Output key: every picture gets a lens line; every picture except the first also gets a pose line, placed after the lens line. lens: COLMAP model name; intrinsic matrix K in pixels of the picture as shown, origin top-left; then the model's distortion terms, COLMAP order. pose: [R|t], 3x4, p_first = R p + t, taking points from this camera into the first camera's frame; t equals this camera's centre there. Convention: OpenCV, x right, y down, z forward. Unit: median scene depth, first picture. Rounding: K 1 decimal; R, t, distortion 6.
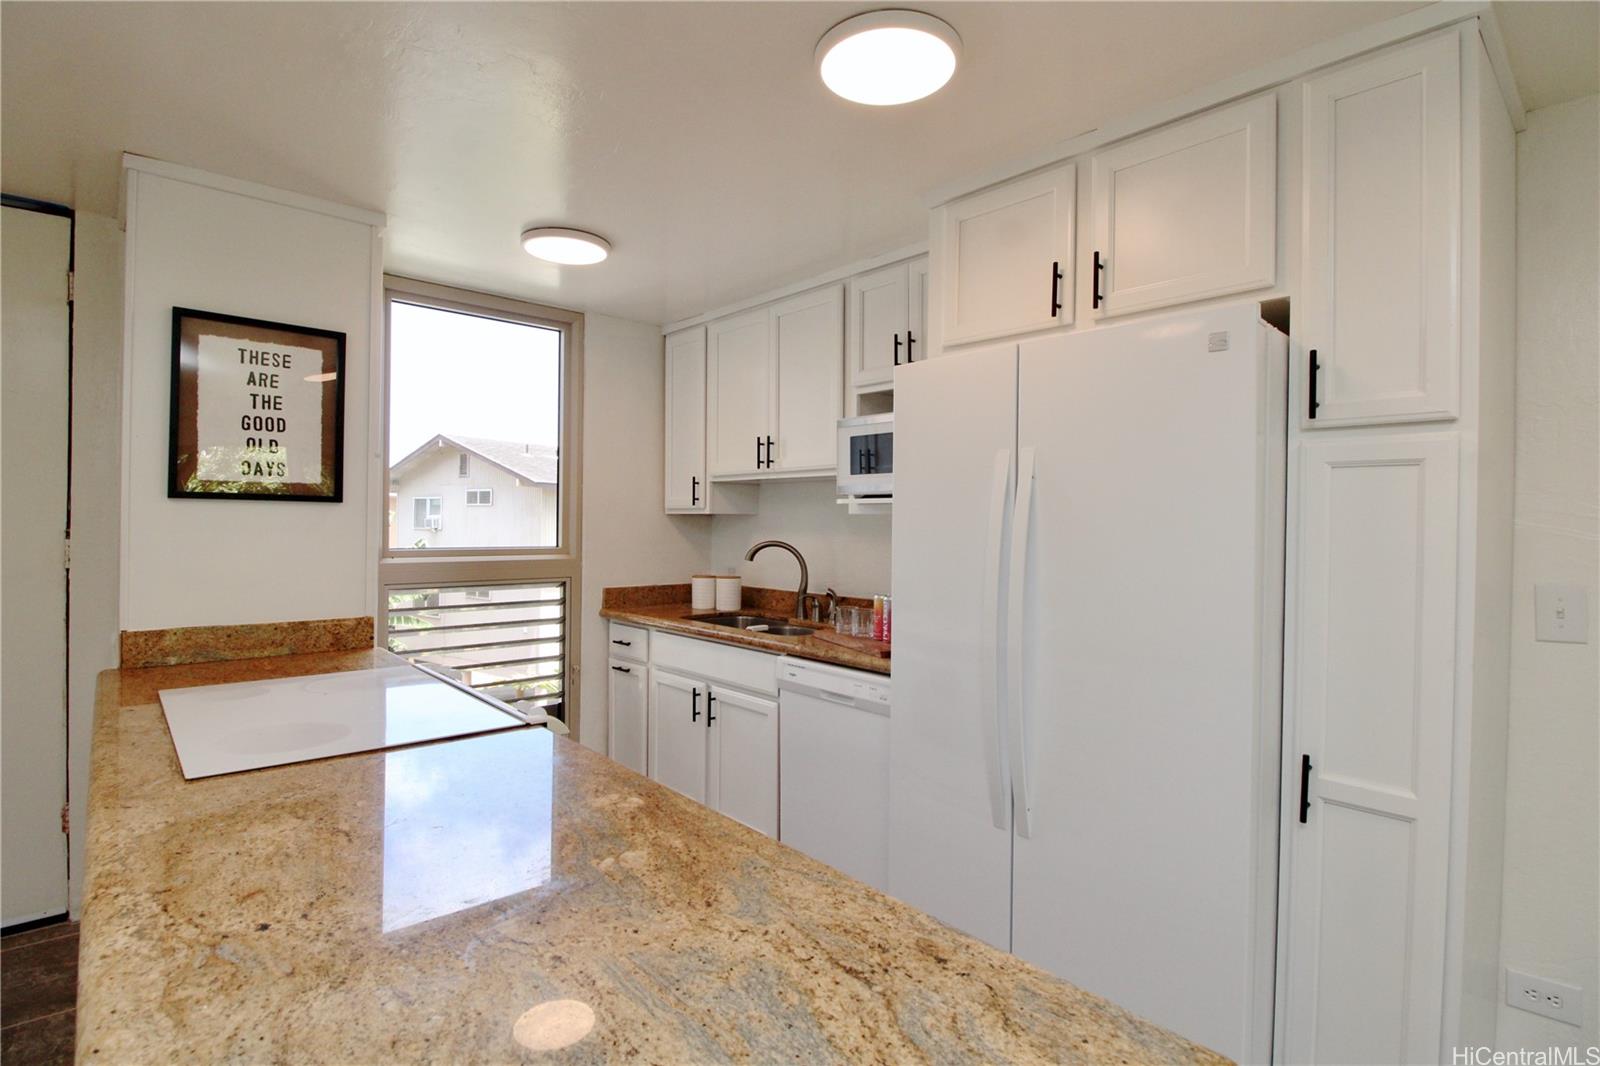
lens RADIAL K [[752.6, 0, 803.3], [0, 752.6, 523.6], [0, 0, 1]] dist [-0.000191, -0.010122]
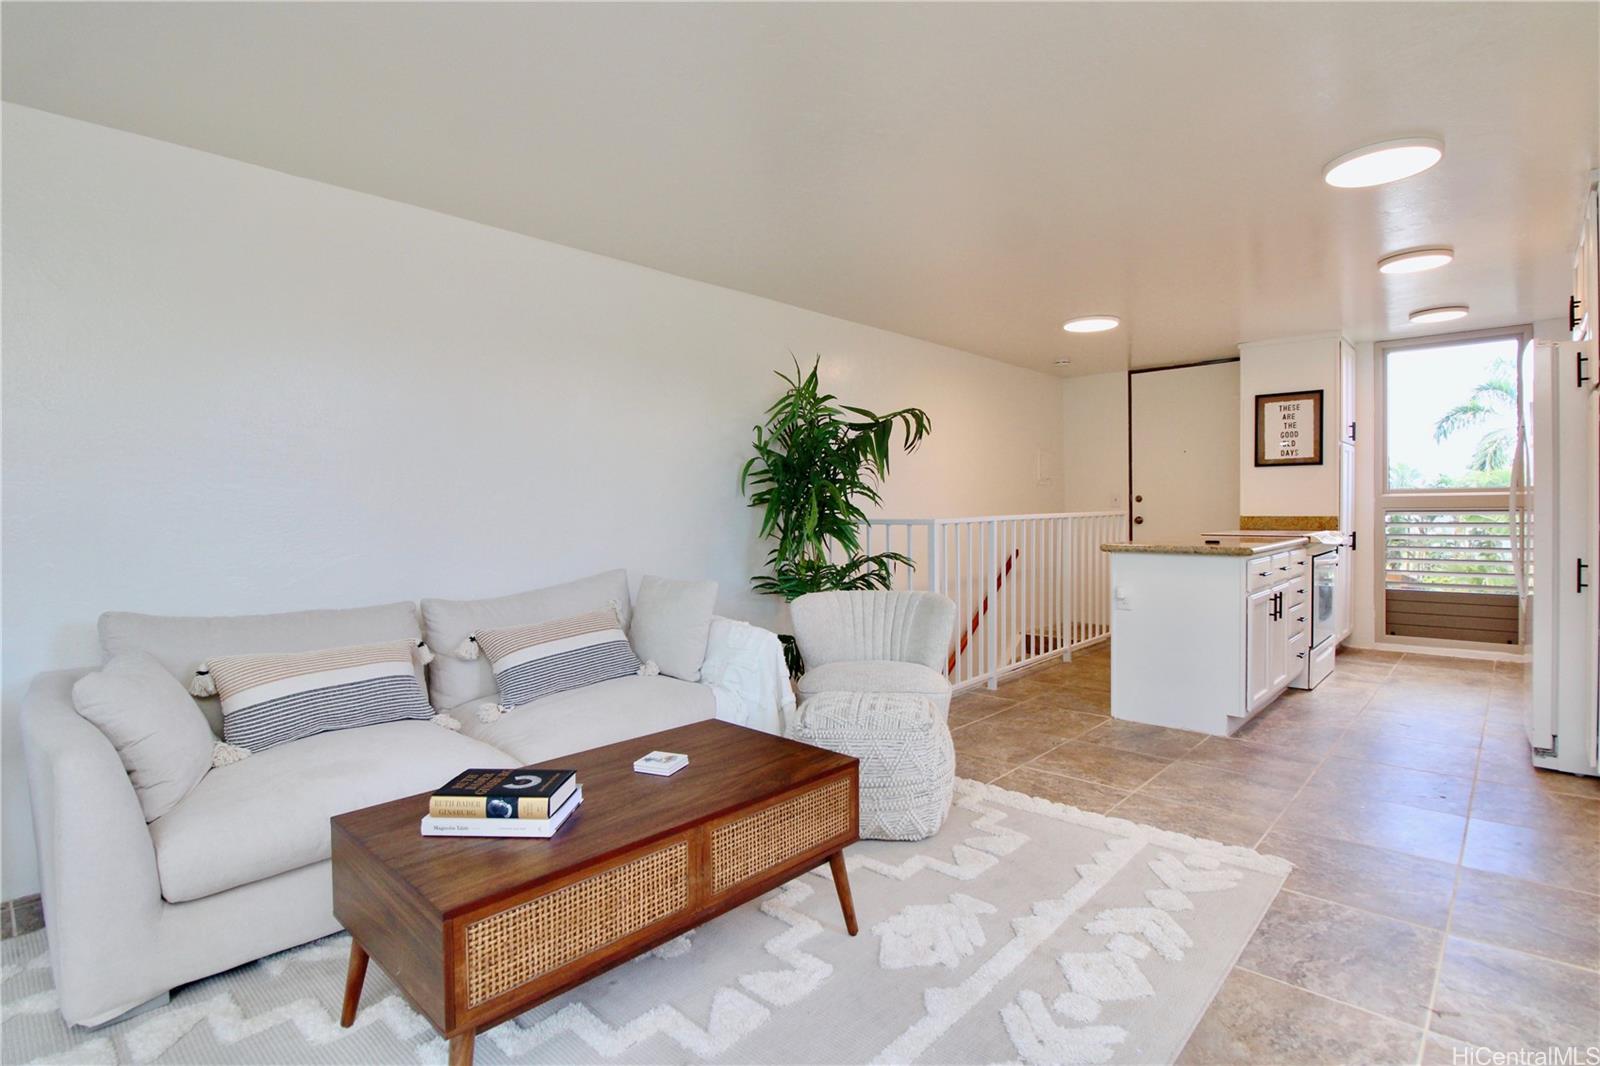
lens RADIAL K [[807.6, 0, 783.7], [0, 807.6, 526.2], [0, 0, 1]] dist [-0.001623, -0.014768]
pose [[0.083309, 0.008537, -0.996487, 1.641197], [0.008388, 0.999922, 0.009267, 0.118777], [0.996488, -0.009130, 0.083231, -0.805255]]
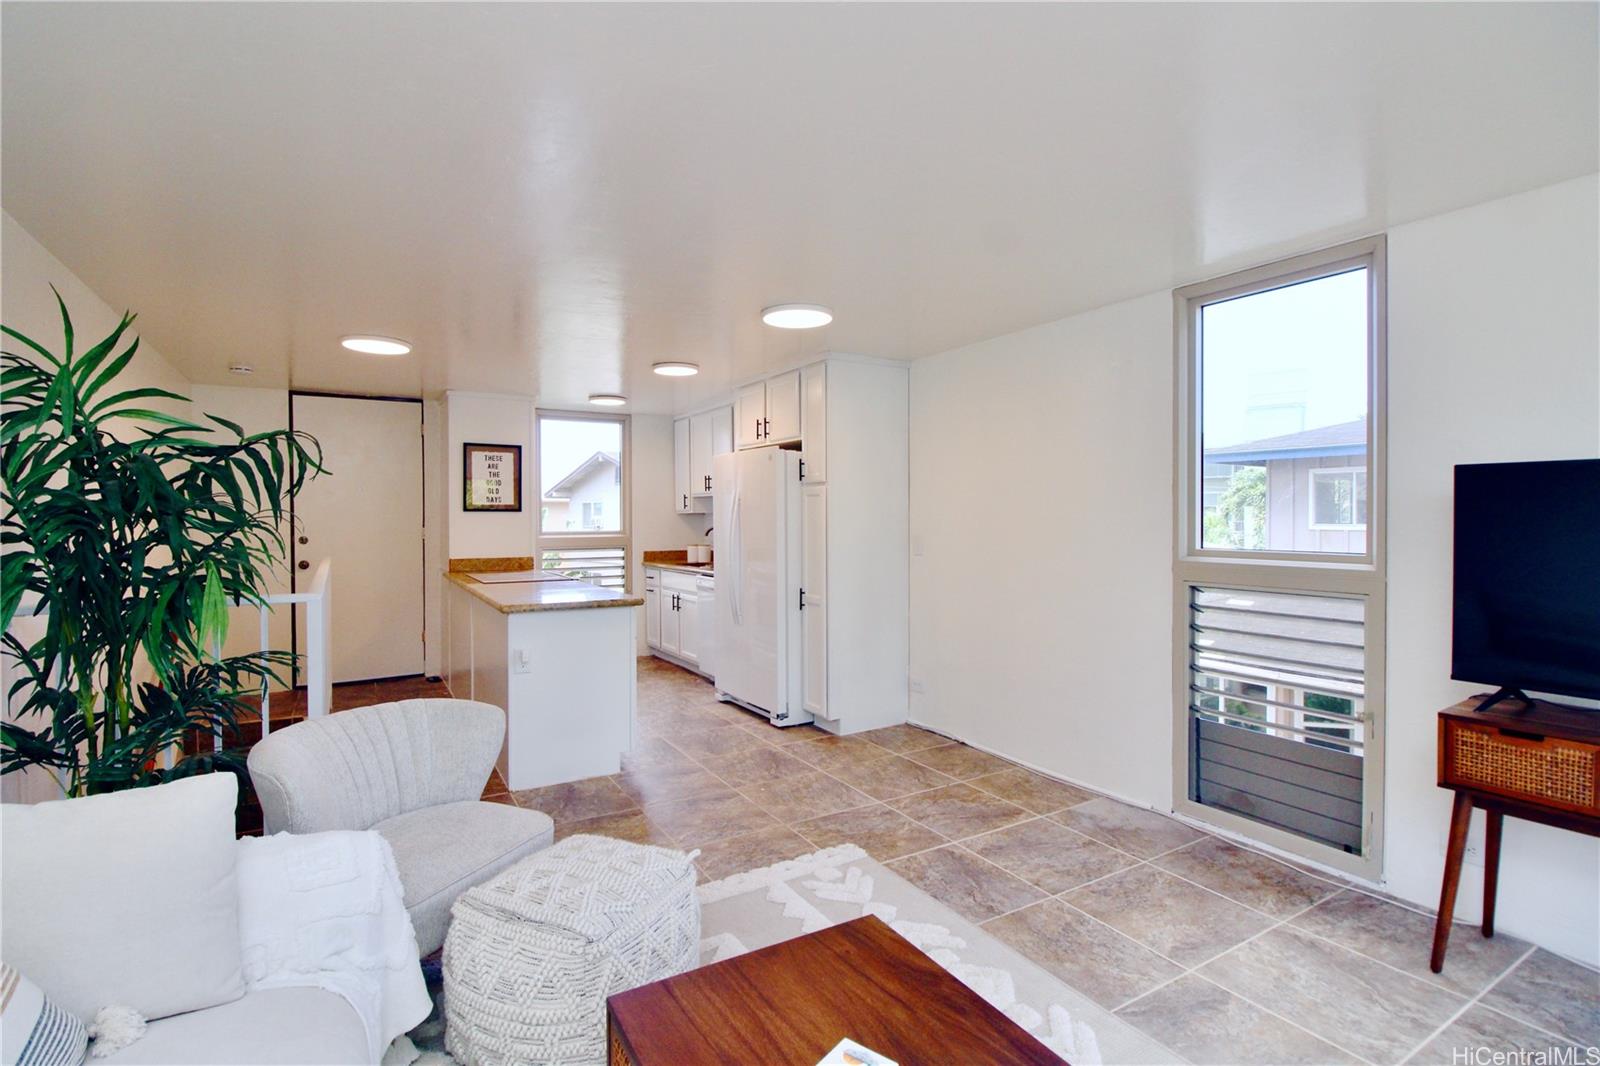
lens RADIAL K [[760.7, 0, 831.2], [0, 760.7, 524.8], [0, 0, 1]] dist [-0.000695, -0.000183]
pose [[0.984192, -0.012849, -0.176639, 0.869822], [0.014040, 0.999886, 0.005496, 0.017136], [0.176548, -0.007889, 0.984260, -1.345336]]
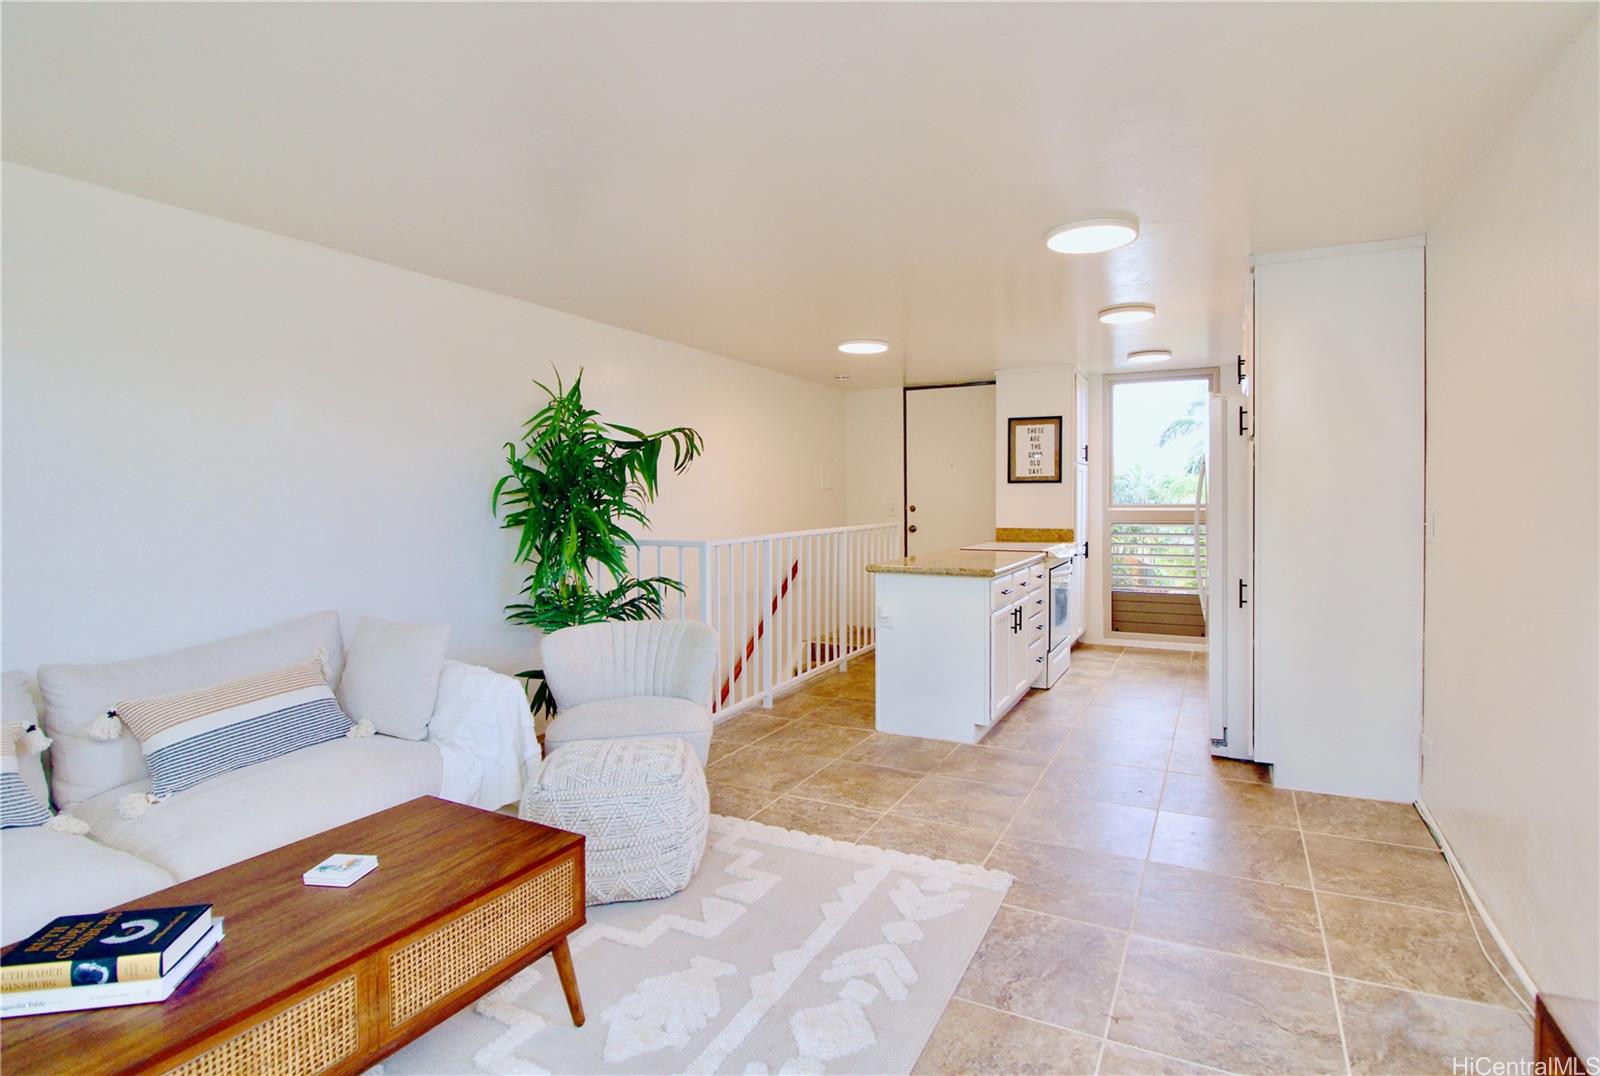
lens RADIAL K [[818.8, 0, 837.8], [0, 818.8, 515.9], [0, 0, 1]] dist [-0.000463, -0.015310]
pose [[0.376880, 0.007558, -0.926231, 1.633769], [0.004573, 0.999939, 0.010021, 0.050972], [0.926251, -0.008012, 0.376823, -0.725634]]
